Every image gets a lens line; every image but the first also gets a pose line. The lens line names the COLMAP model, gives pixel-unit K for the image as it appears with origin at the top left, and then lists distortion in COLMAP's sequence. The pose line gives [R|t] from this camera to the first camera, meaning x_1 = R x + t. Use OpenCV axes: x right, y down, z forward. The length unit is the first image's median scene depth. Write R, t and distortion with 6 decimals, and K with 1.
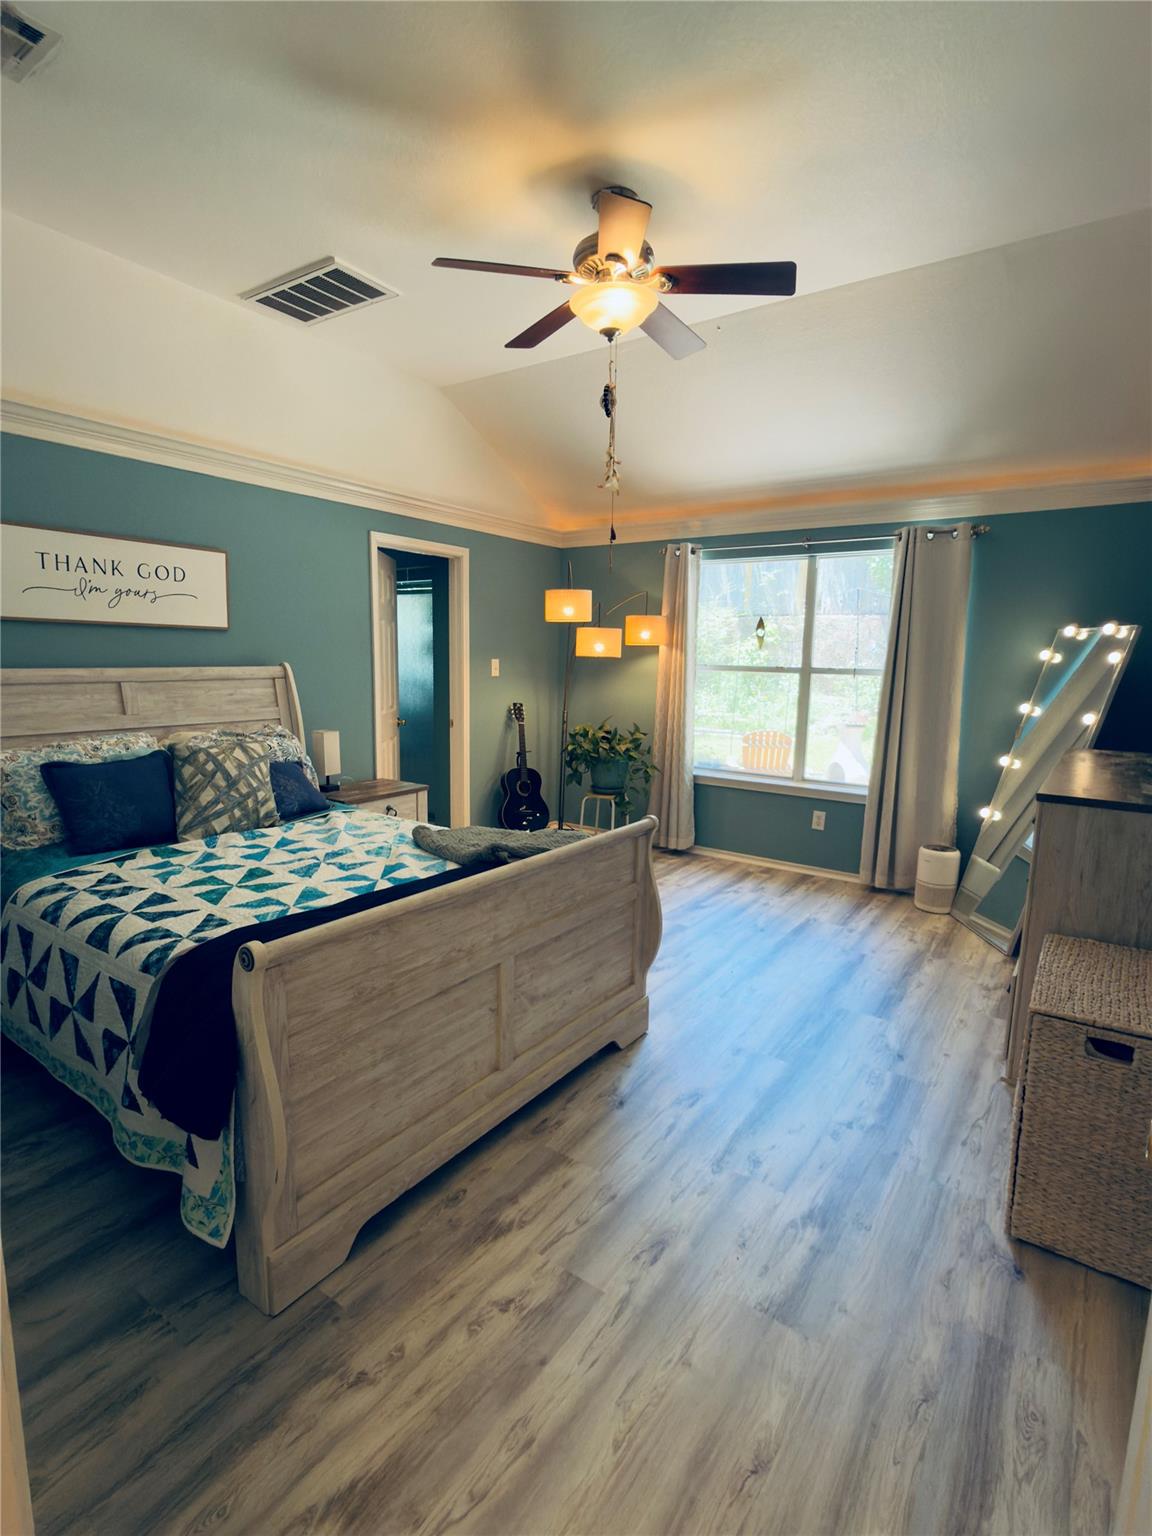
lens RADIAL K [[762.0, 0, 573.7], [0, 762.0, 773.4], [0, 0, 1]] dist [-0.003575, 0.000325]
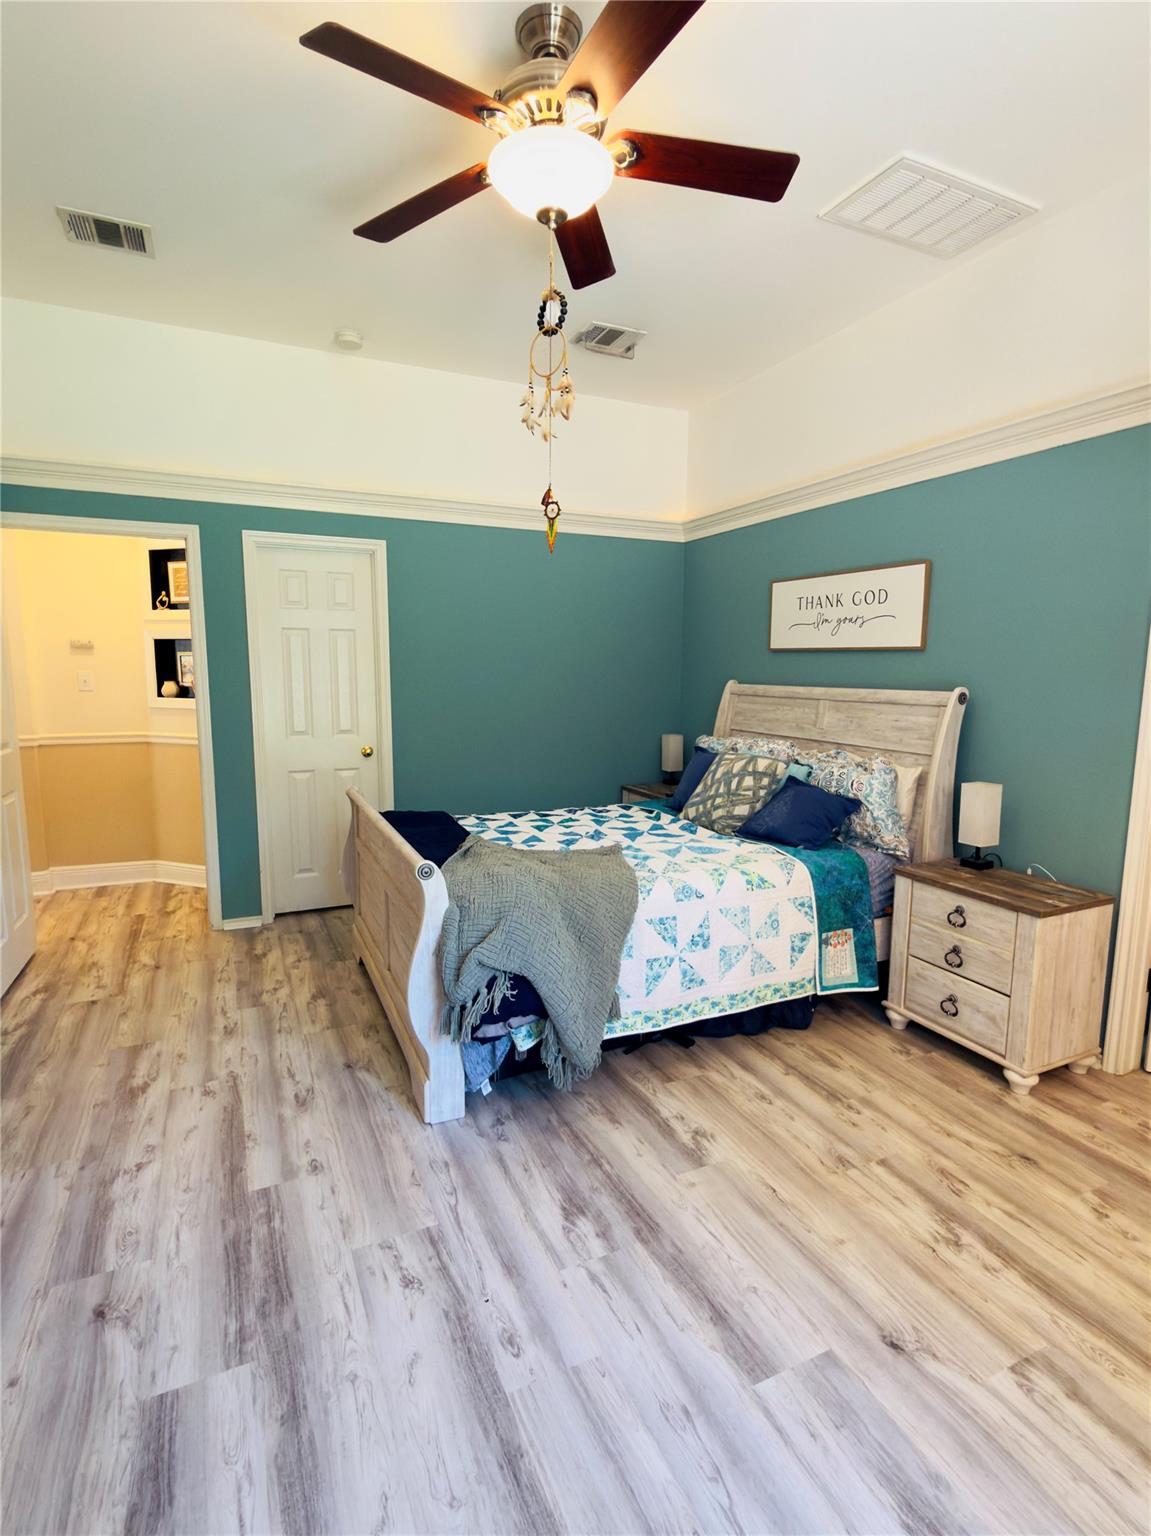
lens RADIAL K [[762.0, 0, 573.0], [0, 762.0, 768.8], [0, 0, 1]] dist [-0.003575, 0.000325]
pose [[-0.503400, 0.095731, -0.858734, 0.657224], [-0.151234, 0.968740, 0.196649, -0.208151], [0.850716, 0.228863, -0.473186, 1.380955]]
